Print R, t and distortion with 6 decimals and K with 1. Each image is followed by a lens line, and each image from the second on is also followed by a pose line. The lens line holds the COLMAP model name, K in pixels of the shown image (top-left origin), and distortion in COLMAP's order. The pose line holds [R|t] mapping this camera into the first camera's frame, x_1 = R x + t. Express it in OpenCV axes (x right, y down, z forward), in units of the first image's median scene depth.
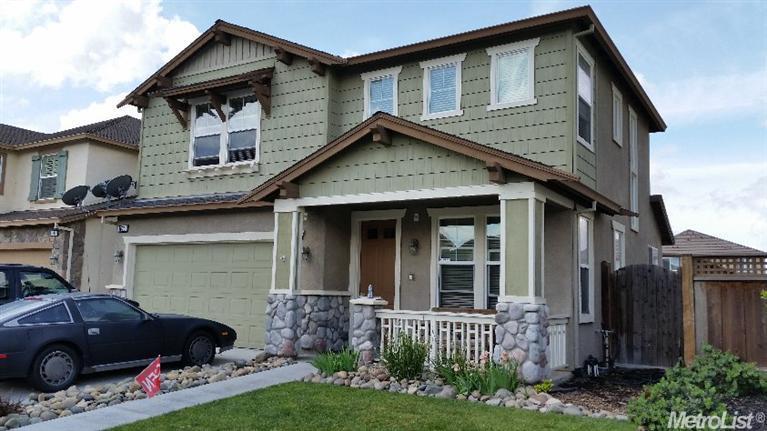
lens RADIAL K [[612.6, 0, 383.5], [0, 612.6, 215.5], [0, 0, 1]] dist [0.151672, -0.370423]
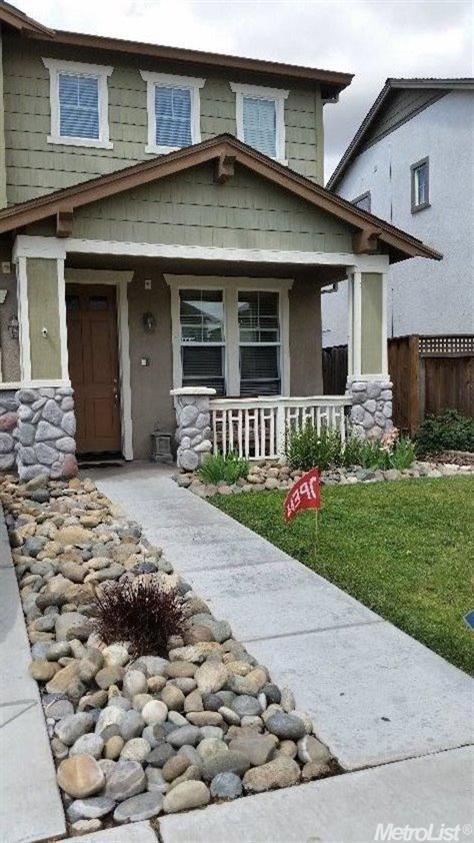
lens RADIAL K [[673.3, 0, 237.0], [0, 673.3, 421.5], [0, 0, 1]] dist [0.151672, -0.370423]
pose [[0.616984, -0.081507, 0.782744, -0.625187], [-0.056064, 0.987543, 0.147024, 0.047333], [-0.784976, -0.134595, 0.604728, 0.414930]]
